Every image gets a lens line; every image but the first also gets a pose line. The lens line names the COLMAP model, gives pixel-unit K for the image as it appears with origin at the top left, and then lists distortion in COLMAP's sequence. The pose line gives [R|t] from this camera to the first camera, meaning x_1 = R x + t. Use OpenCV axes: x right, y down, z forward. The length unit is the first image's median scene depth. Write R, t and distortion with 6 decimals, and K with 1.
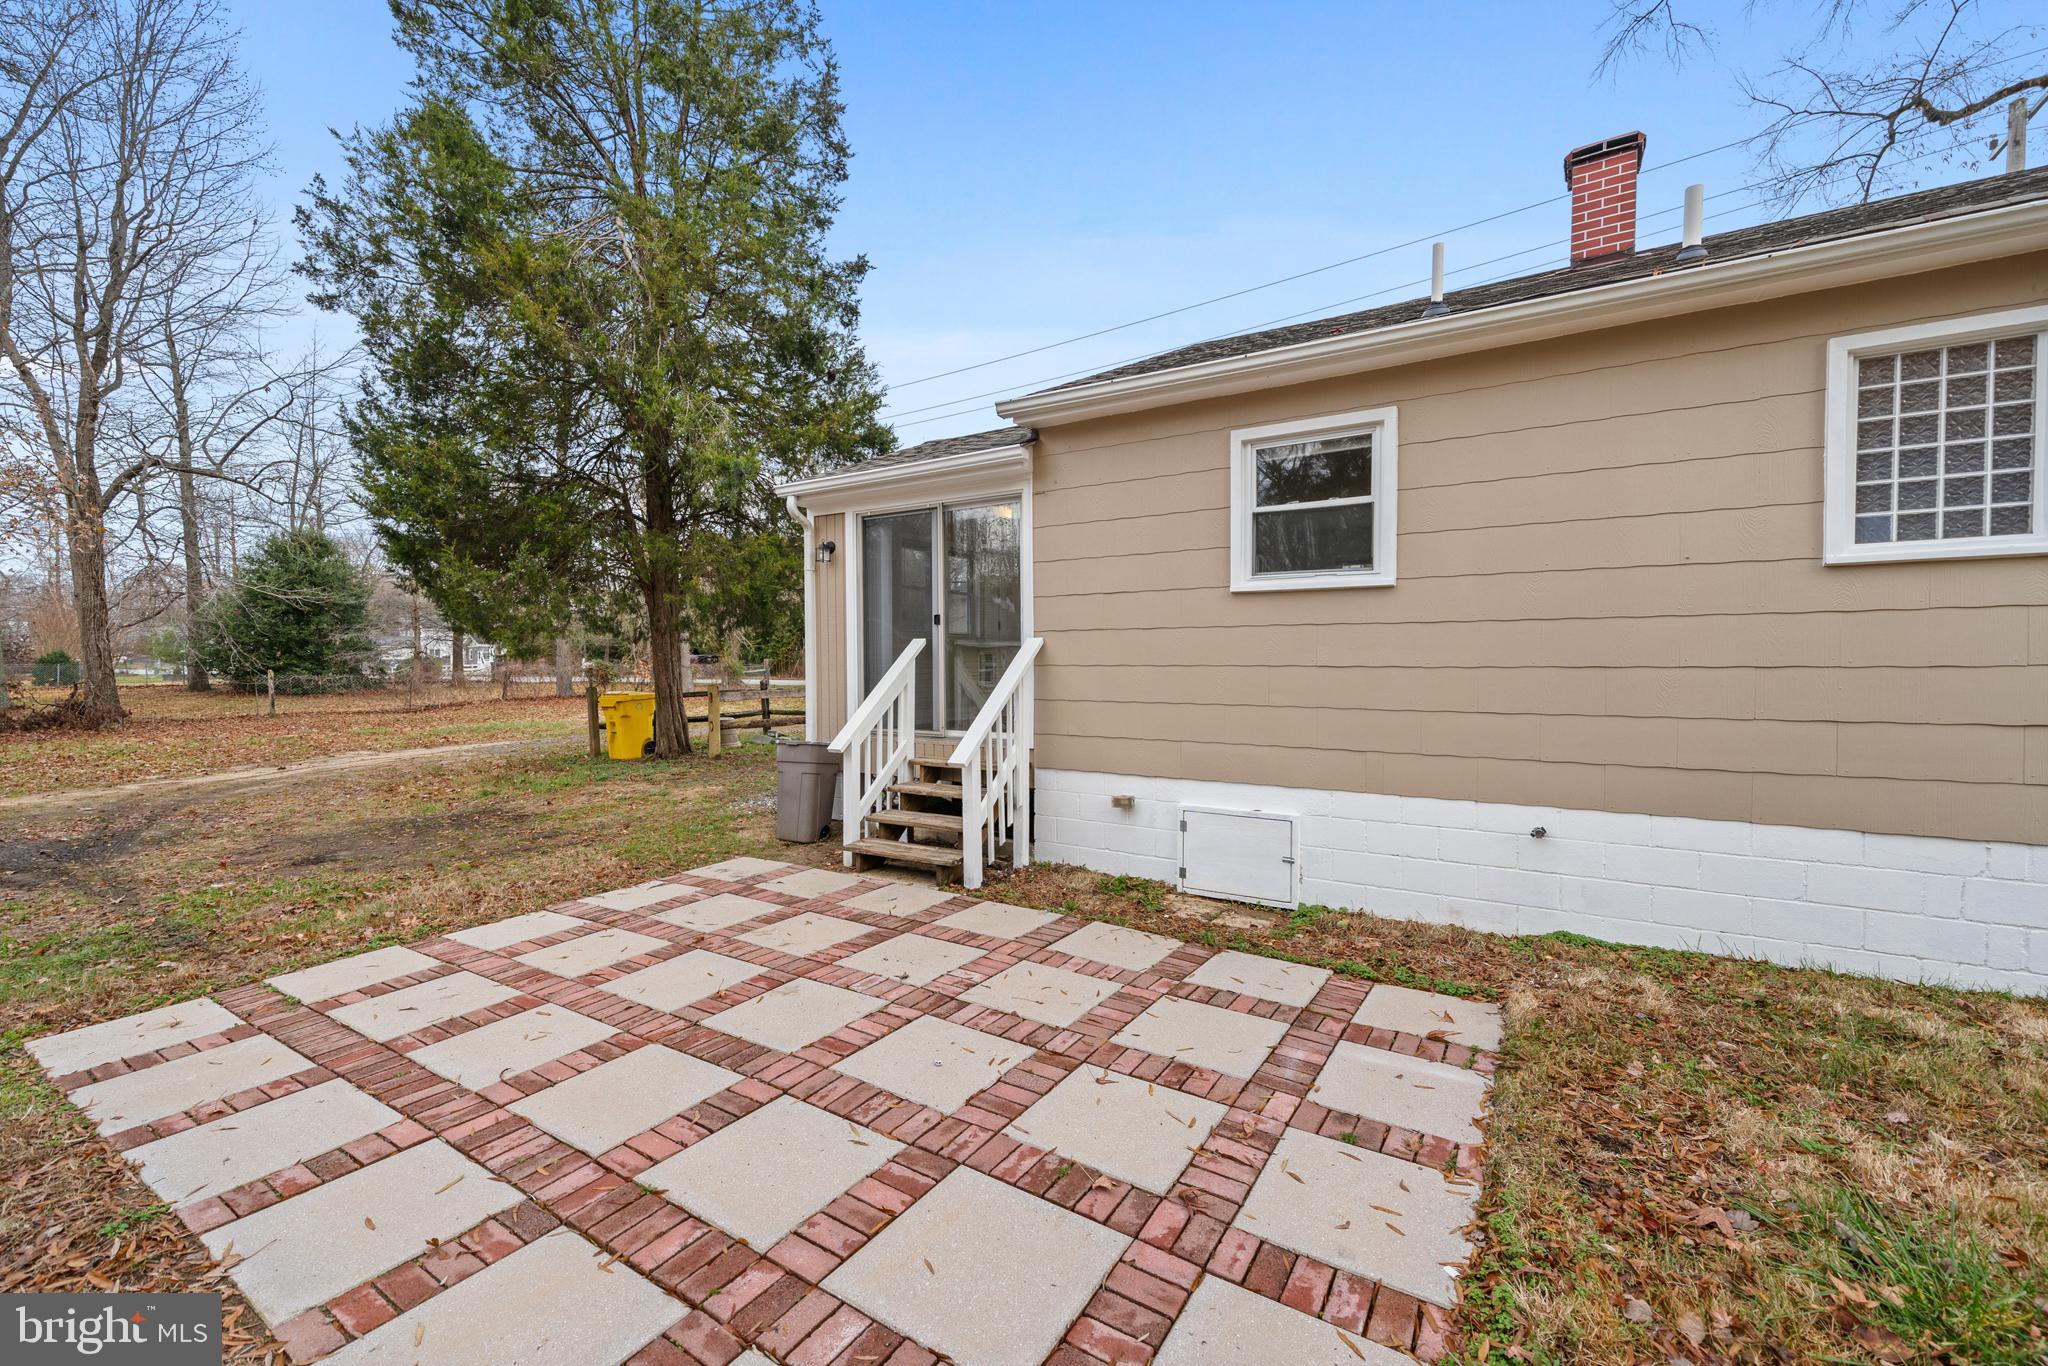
lens RADIAL K [[837.5, 0, 1024.0], [0, 837.5, 683.0], [0, 0, 1]] dist [0.000586, -0.000415]
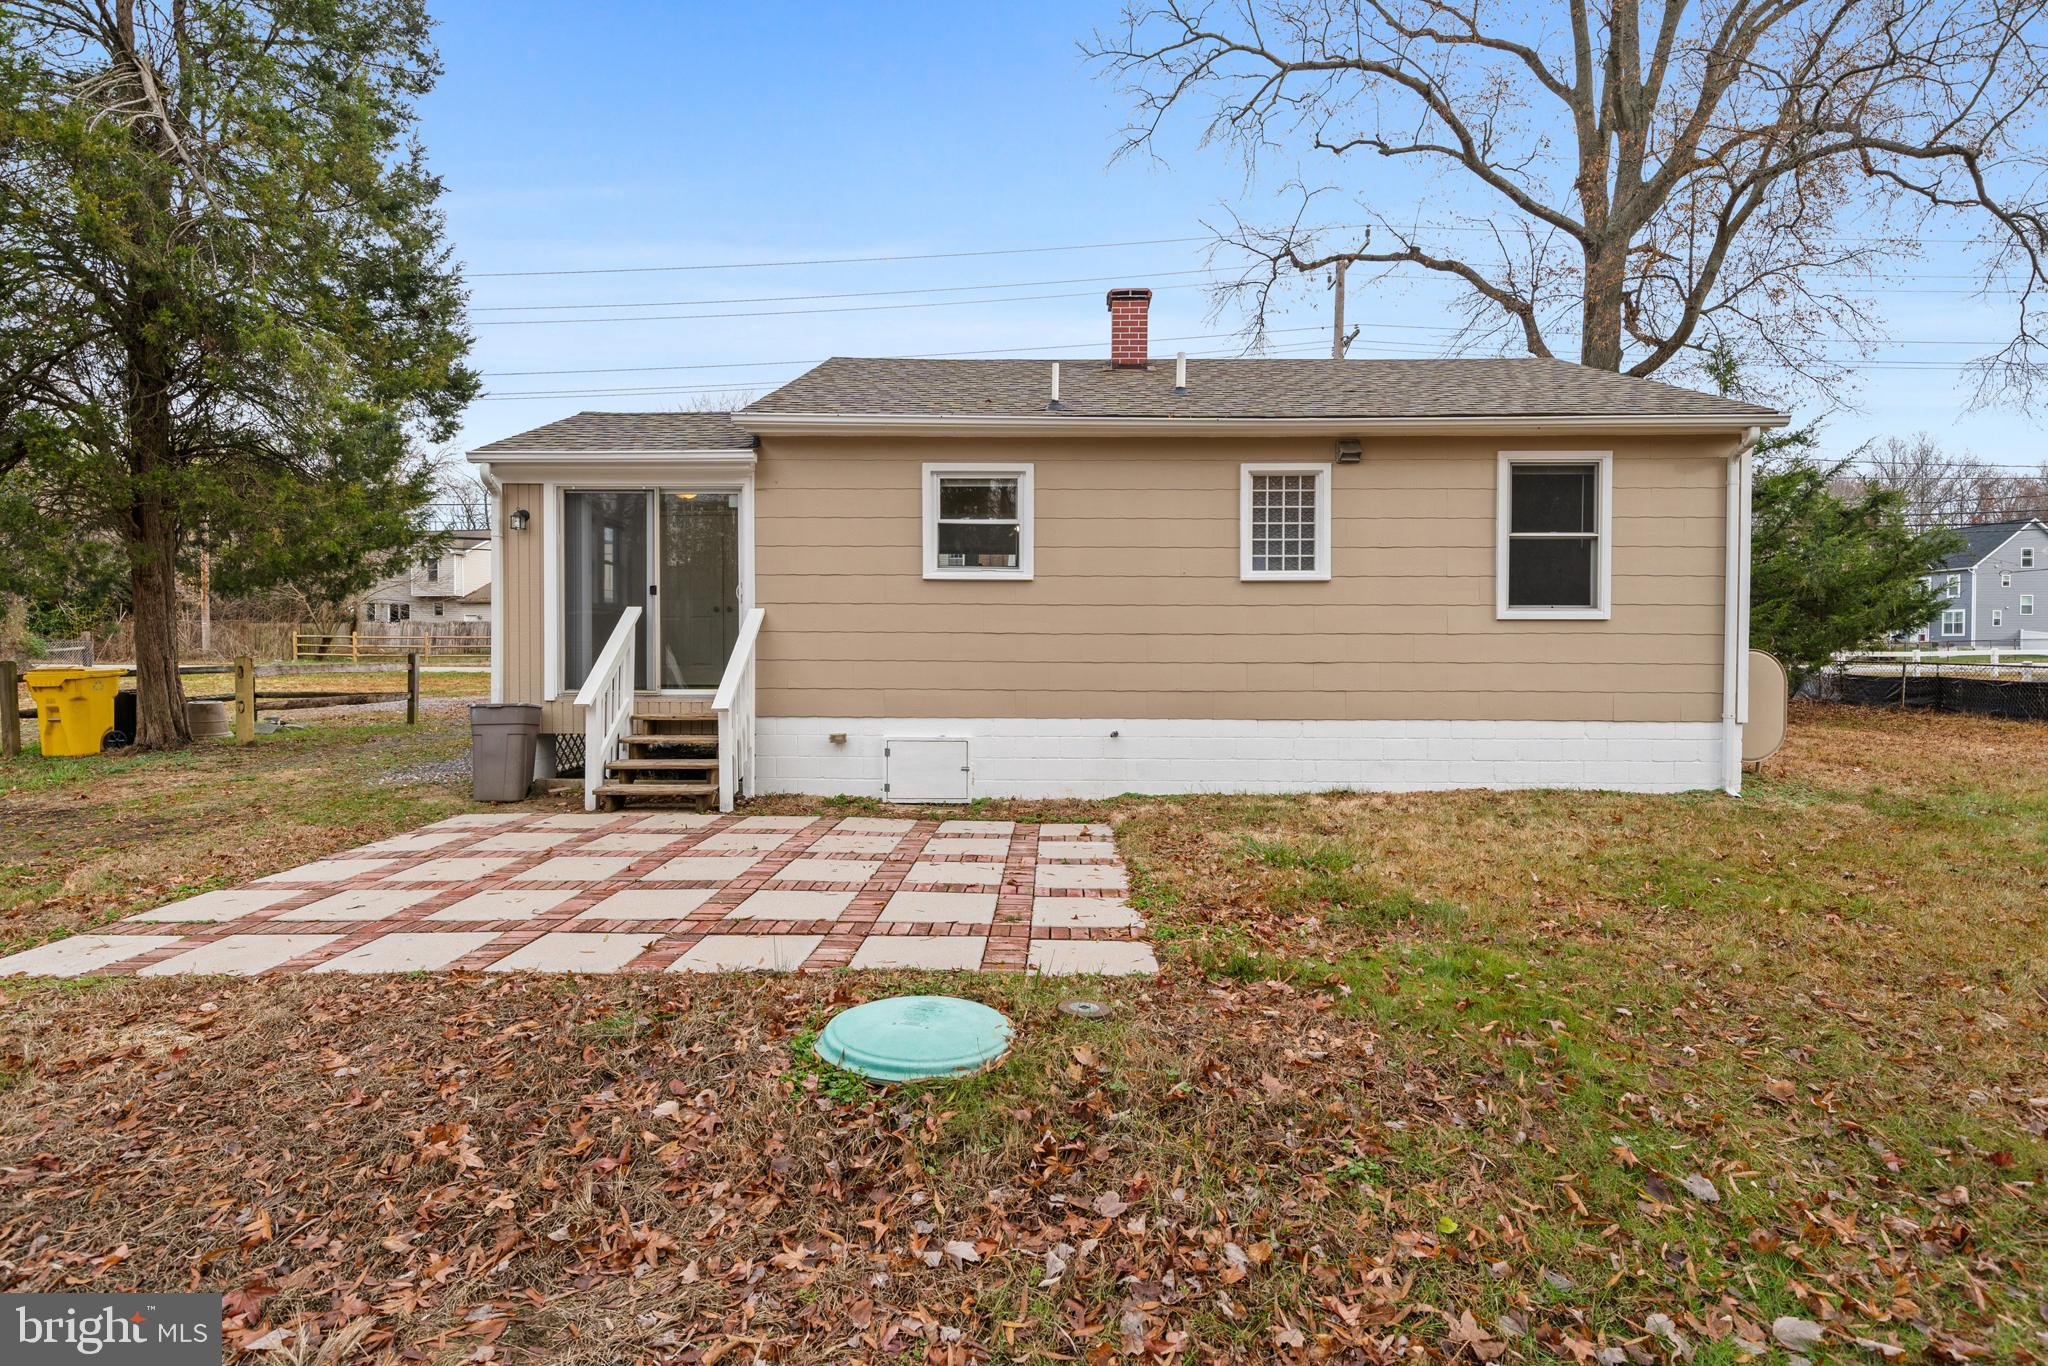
lens RADIAL K [[983.2, 0, 1030.7], [0, 983.2, 646.2], [0, 0, 1]] dist [0.002608, -0.000035]
pose [[0.854186, 0.005869, 0.519934, -0.412542], [0.007288, 0.999703, -0.023258, 0.038286], [-0.519916, 0.023657, 0.853890, -0.440639]]
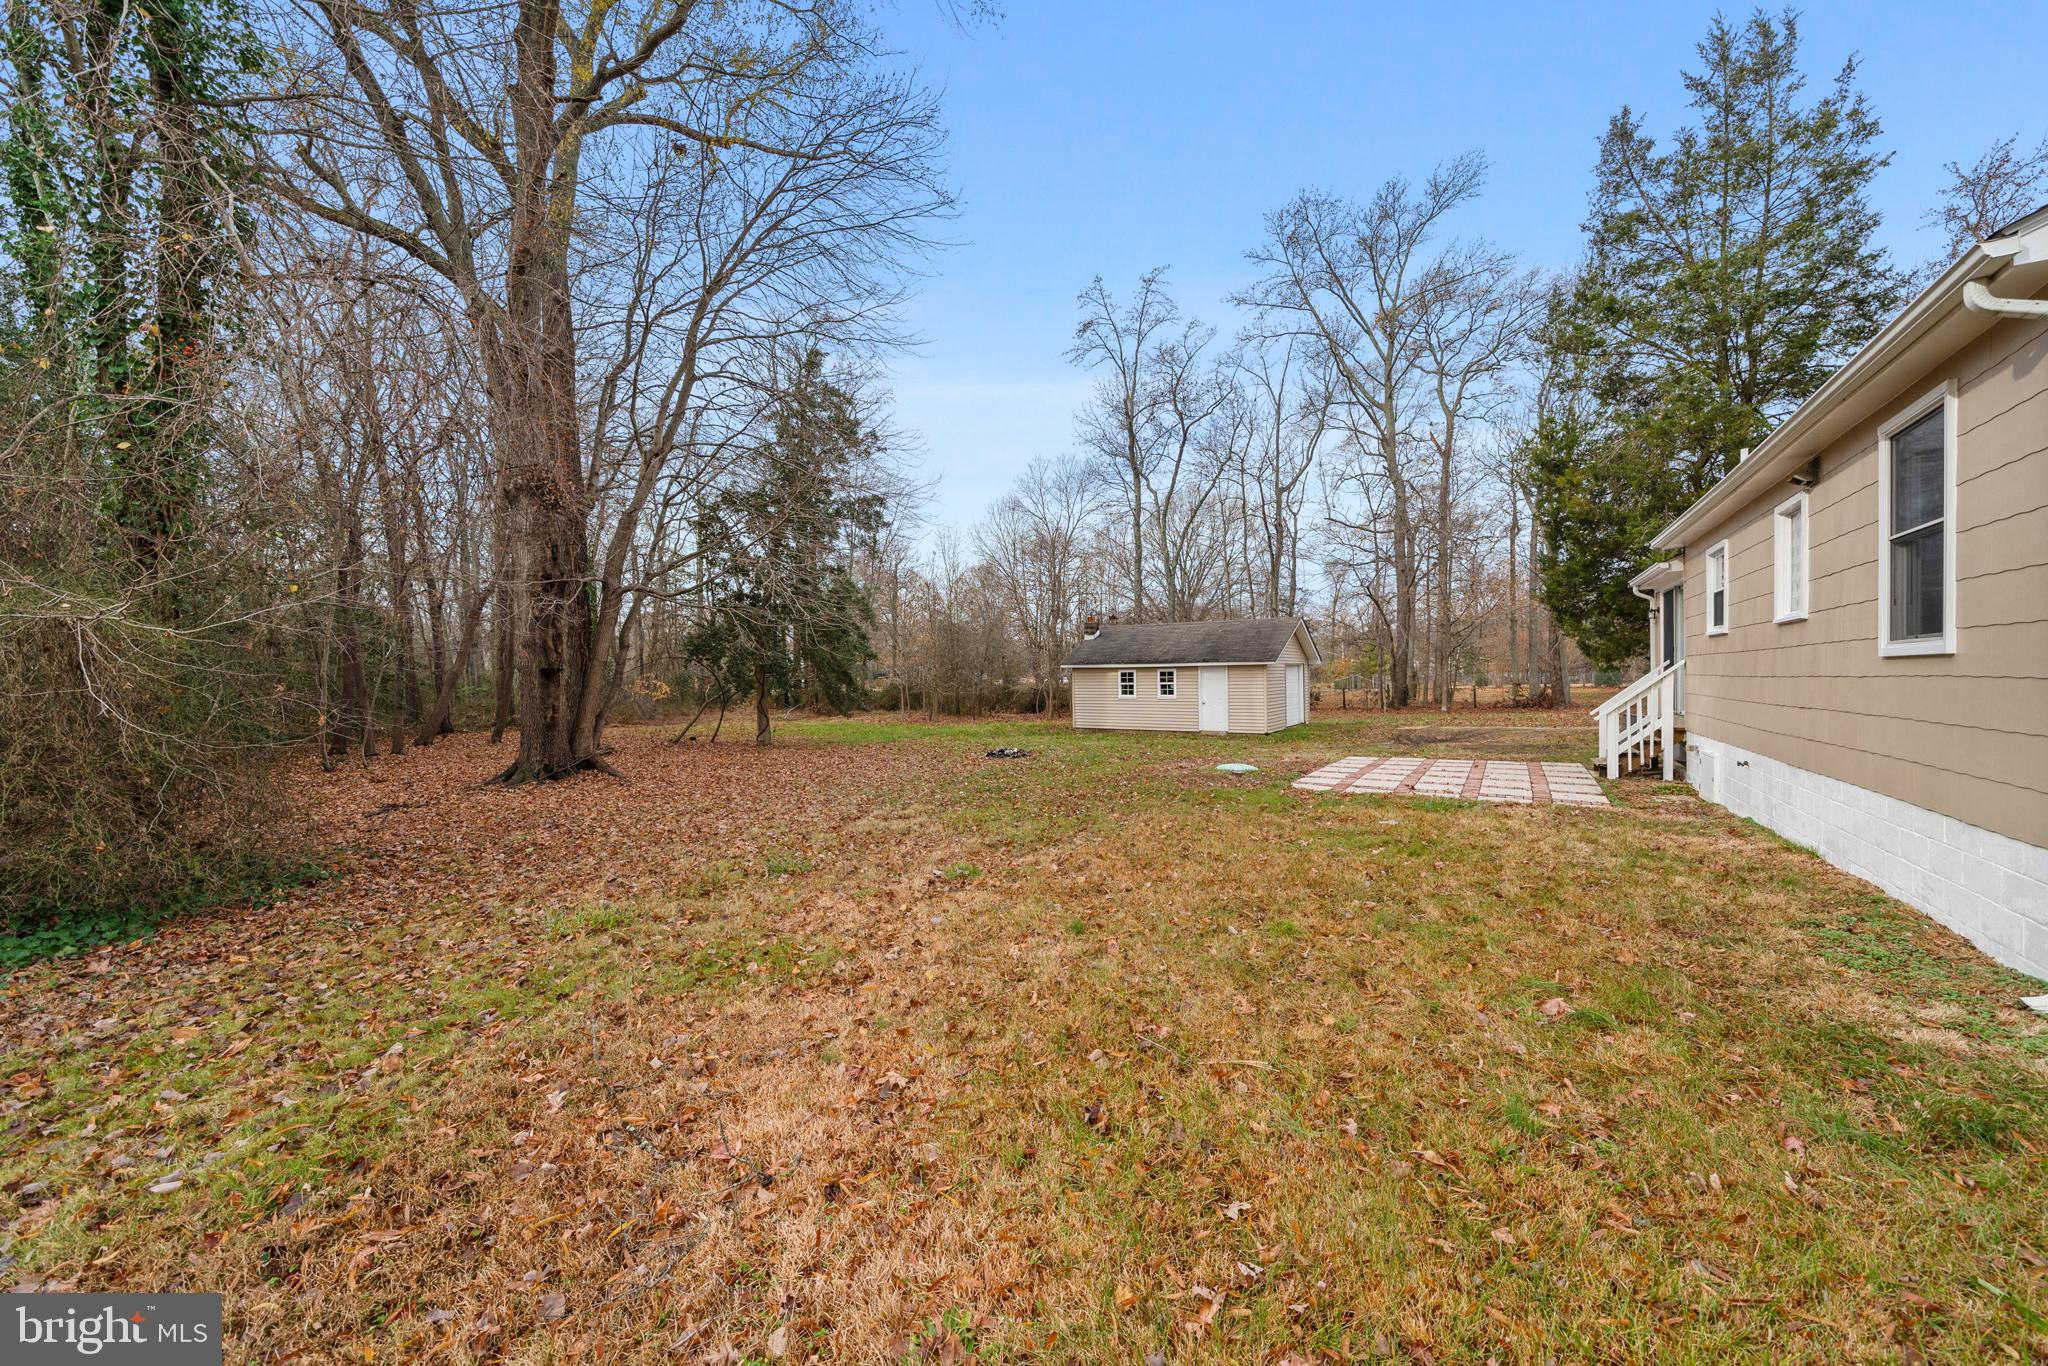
lens RADIAL K [[736.9, 0, 993.7], [0, 736.9, 689.5], [0, 0, 1]] dist [0.000723, -0.002182]
pose [[-0.032759, 0.017130, -0.999316, 1.816607], [-0.014007, 0.999747, 0.017597, 0.003055], [0.999365, 0.014574, -0.032511, -0.491318]]
